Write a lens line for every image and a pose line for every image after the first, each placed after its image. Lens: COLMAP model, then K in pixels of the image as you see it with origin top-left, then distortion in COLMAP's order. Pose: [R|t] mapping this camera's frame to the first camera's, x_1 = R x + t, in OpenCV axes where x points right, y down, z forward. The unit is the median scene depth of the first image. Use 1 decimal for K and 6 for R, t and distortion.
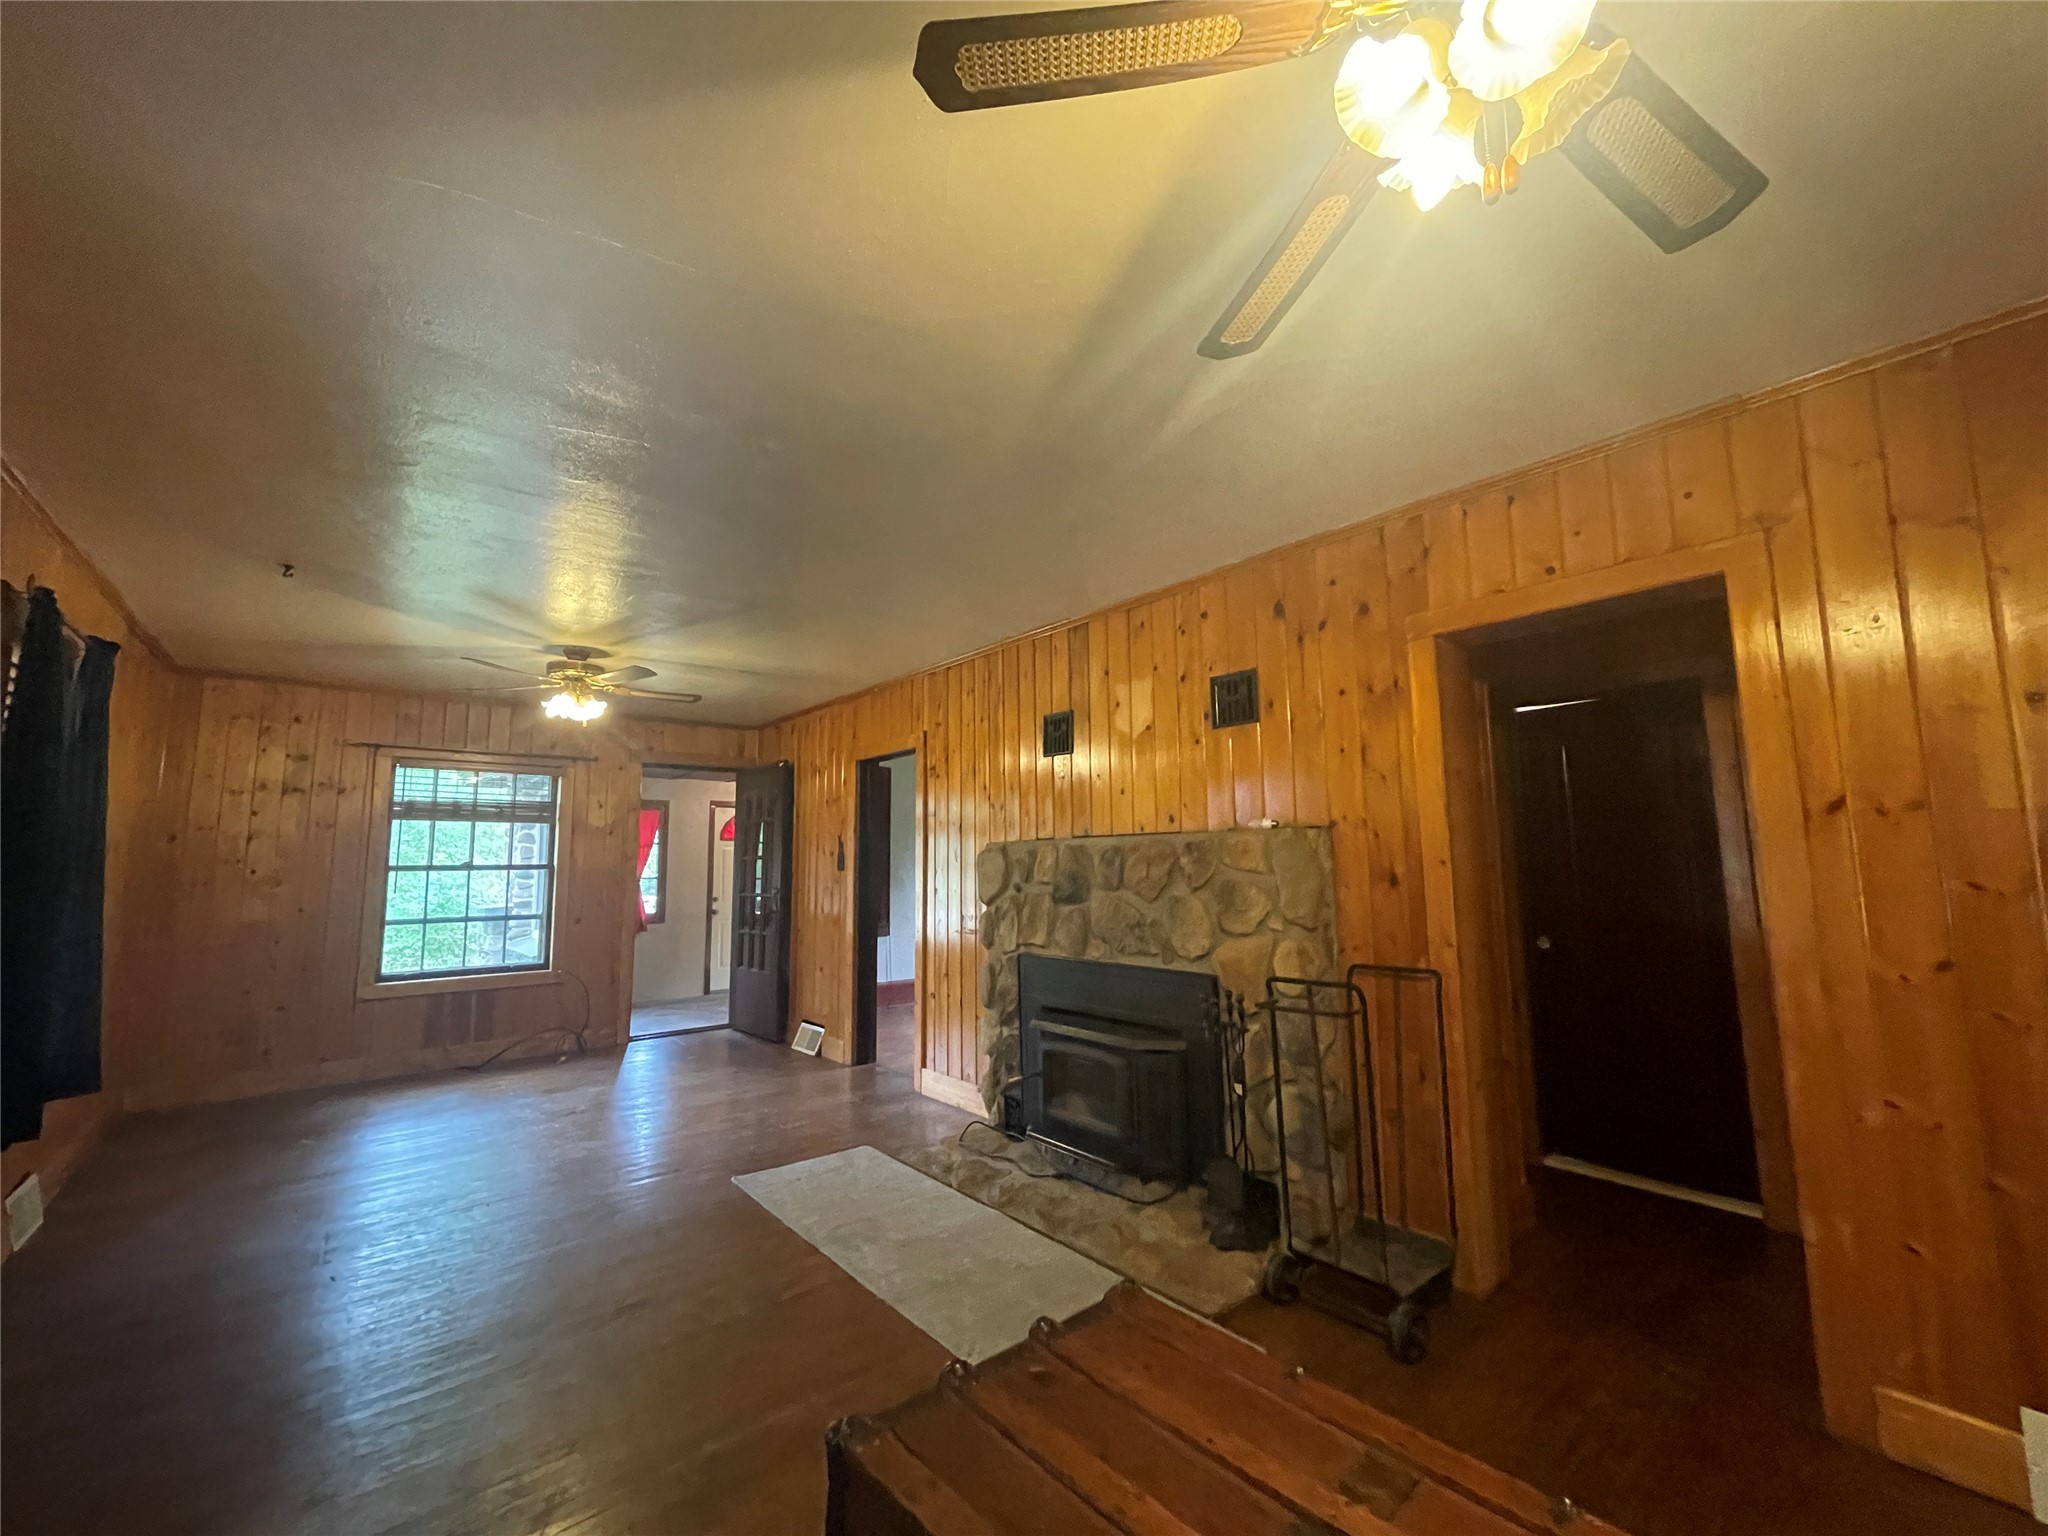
lens RADIAL K [[825.7, 0, 1021.8], [0, 825.7, 765.8], [0, 0, 1]] dist [-0.002011, -0.000575]
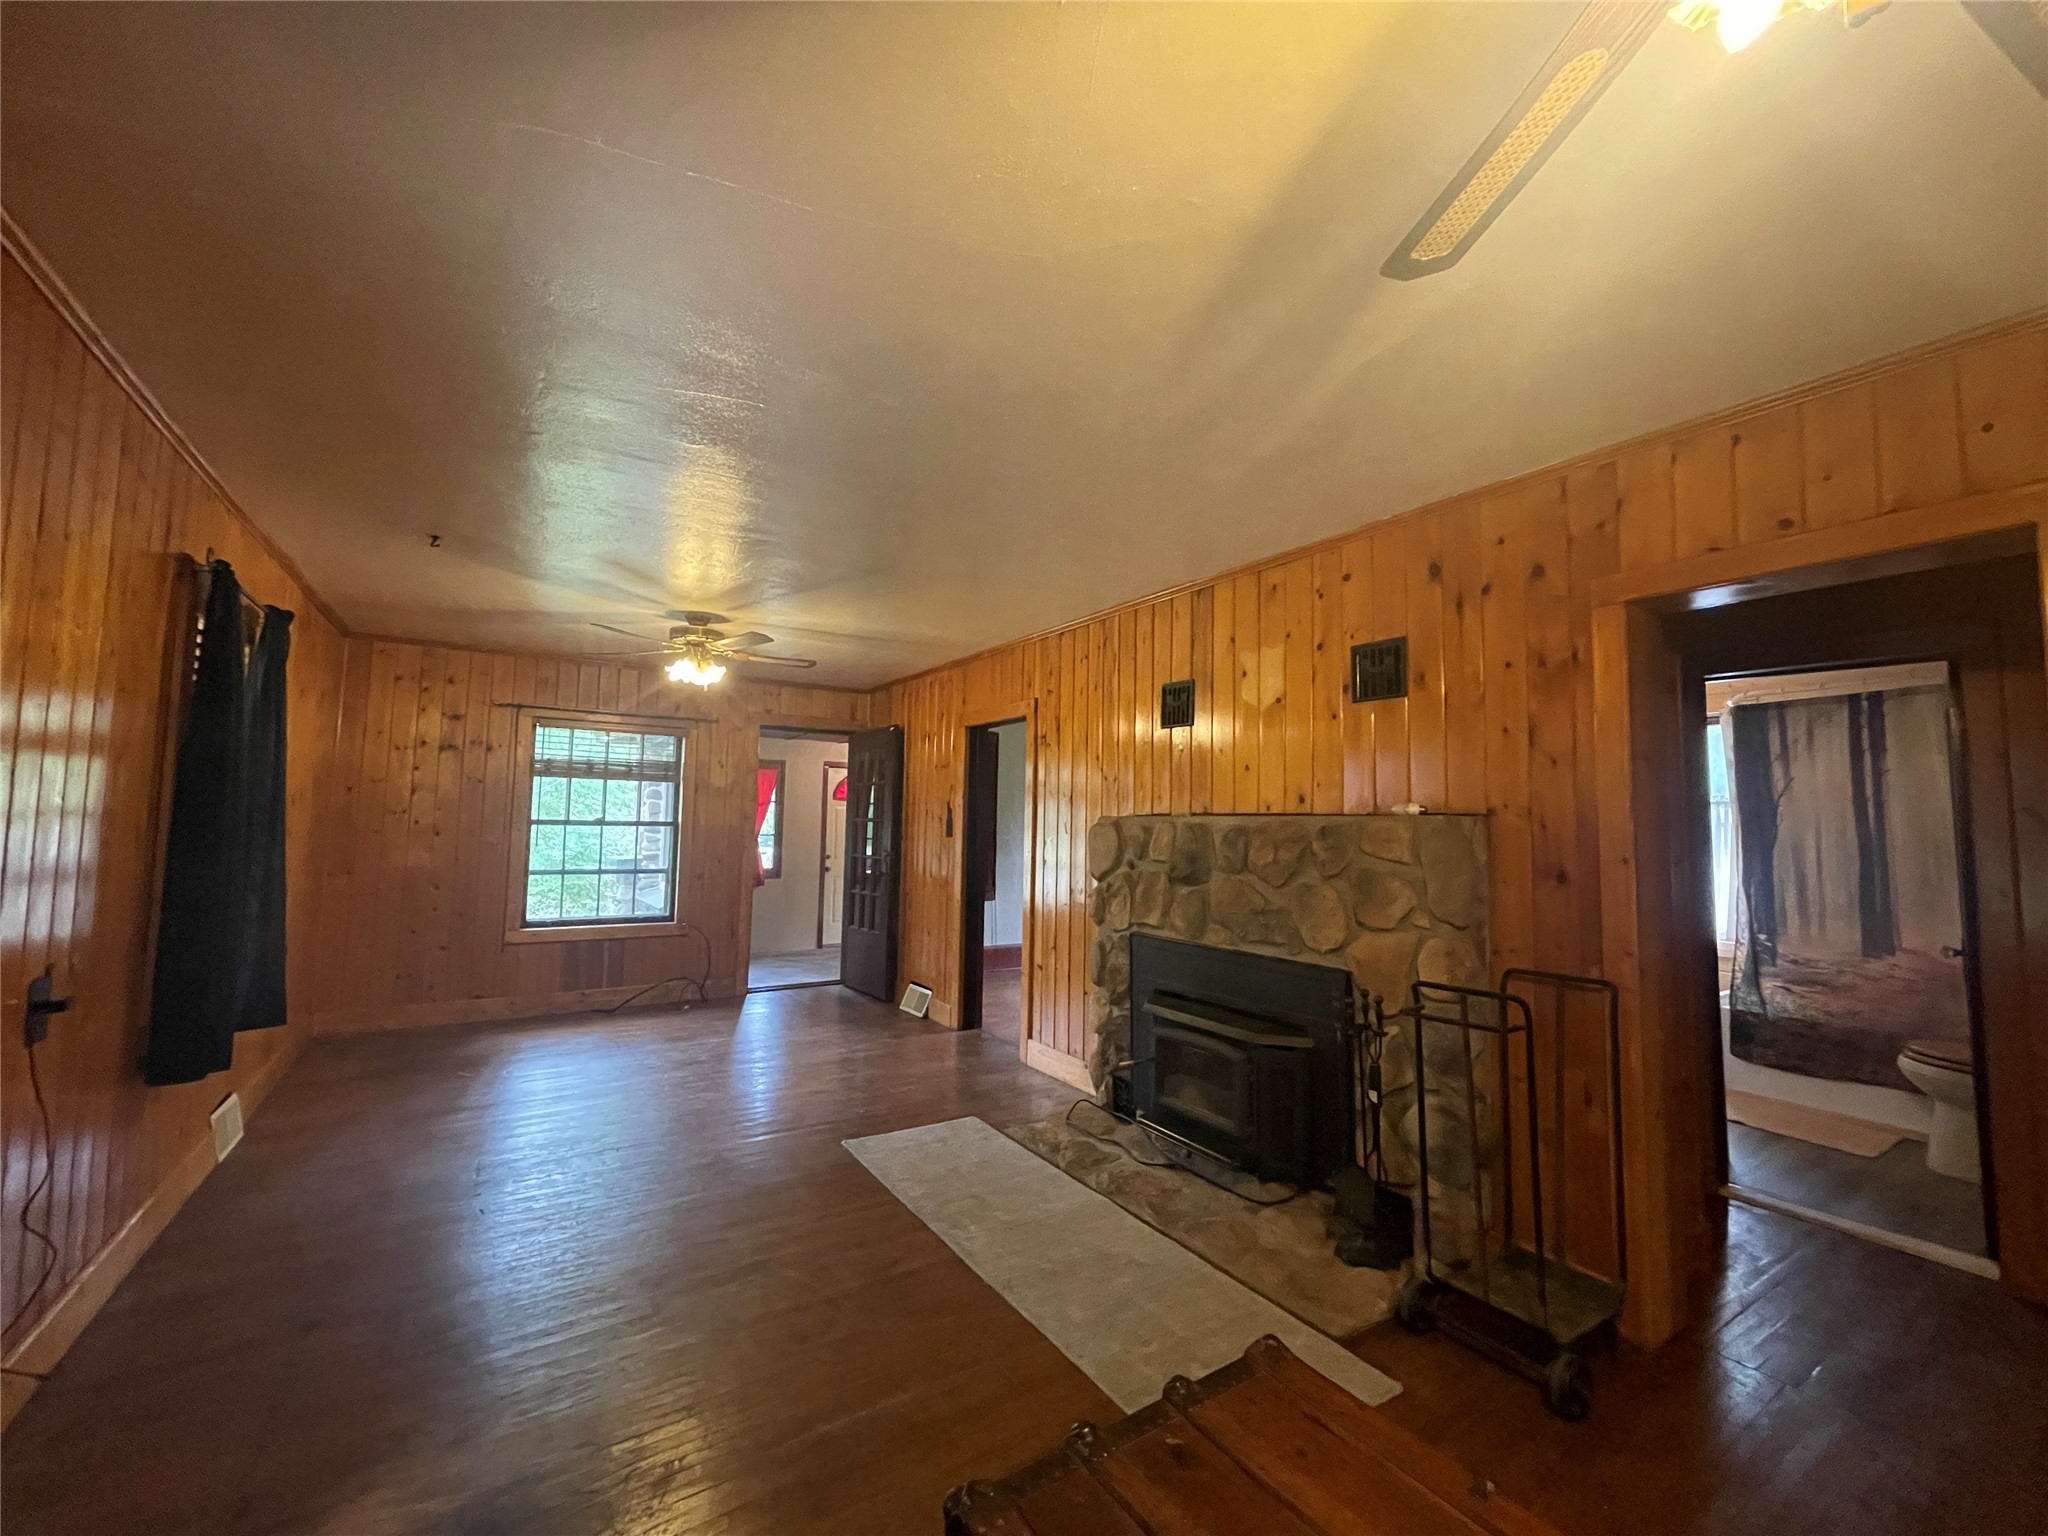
lens RADIAL K [[827.3, 0, 1022.6], [0, 827.3, 765.5], [0, 0, 1]] dist [-0.002679, 0.000116]
pose [[0.992090, 0.021366, -0.123701, -0.015613], [-0.015583, 0.998748, 0.047526, -0.012717], [0.124561, -0.045222, 0.991181, 0.039852]]
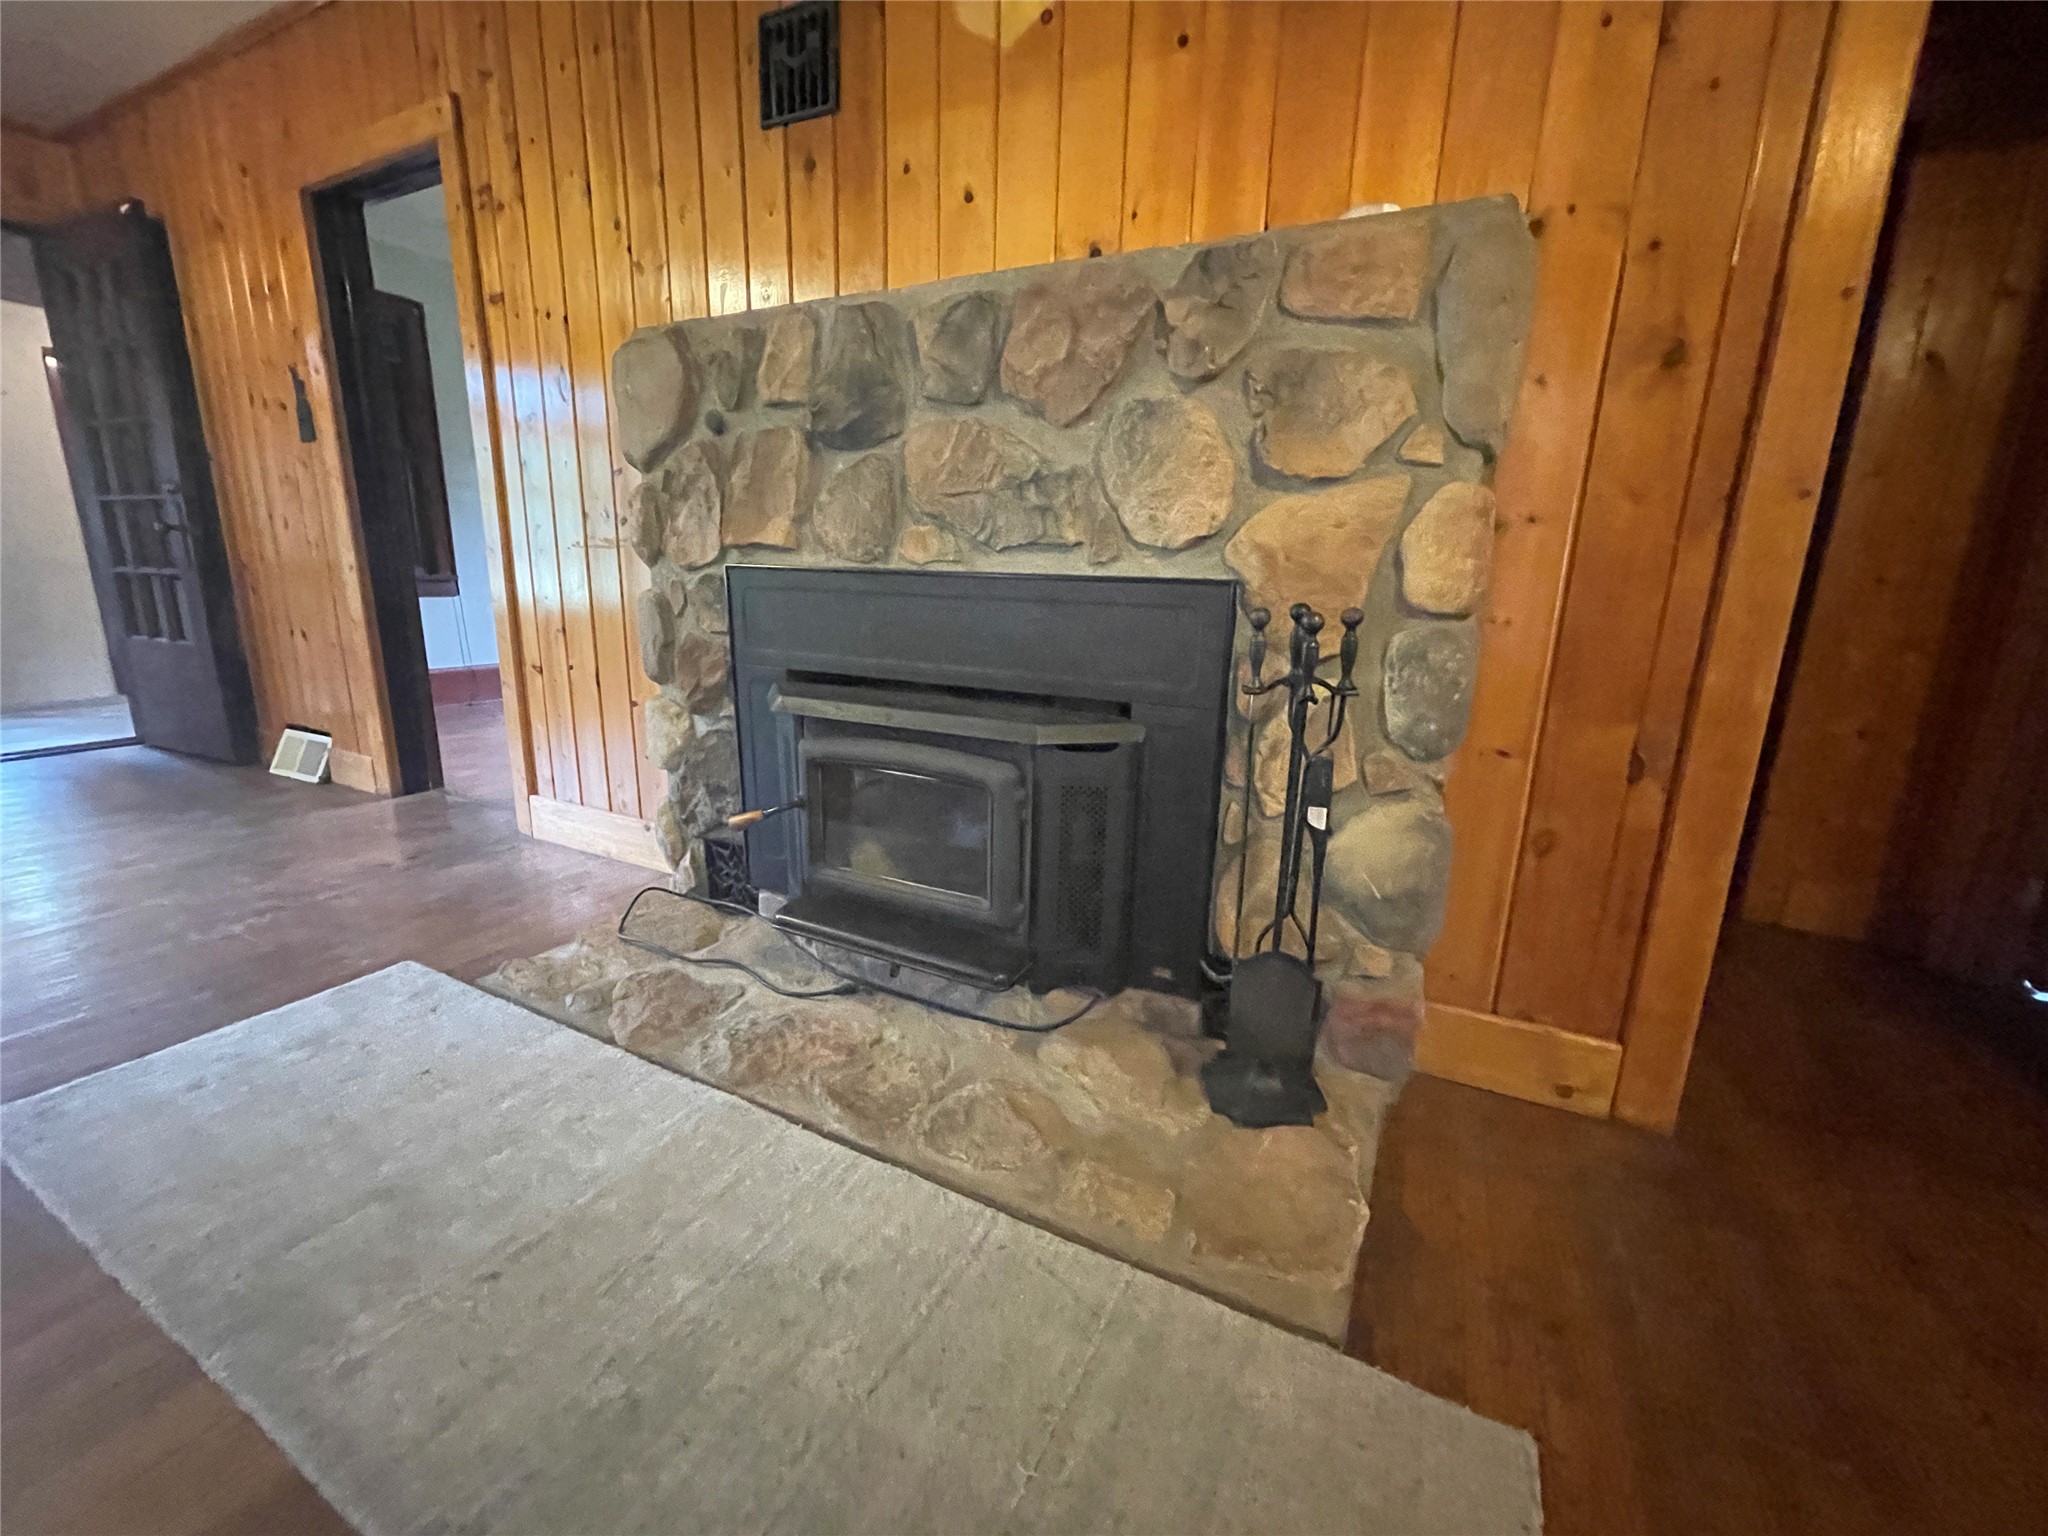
lens RADIAL K [[827.3, 0, 1022.6], [0, 827.3, 765.5], [0, 0, 1]] dist [-0.002679, 0.000116]
pose [[0.917003, -0.056973, 0.394790, -0.046192], [-0.084929, 0.939164, 0.332802, 0.177870], [-0.389733, -0.338710, 0.856378, 0.534820]]
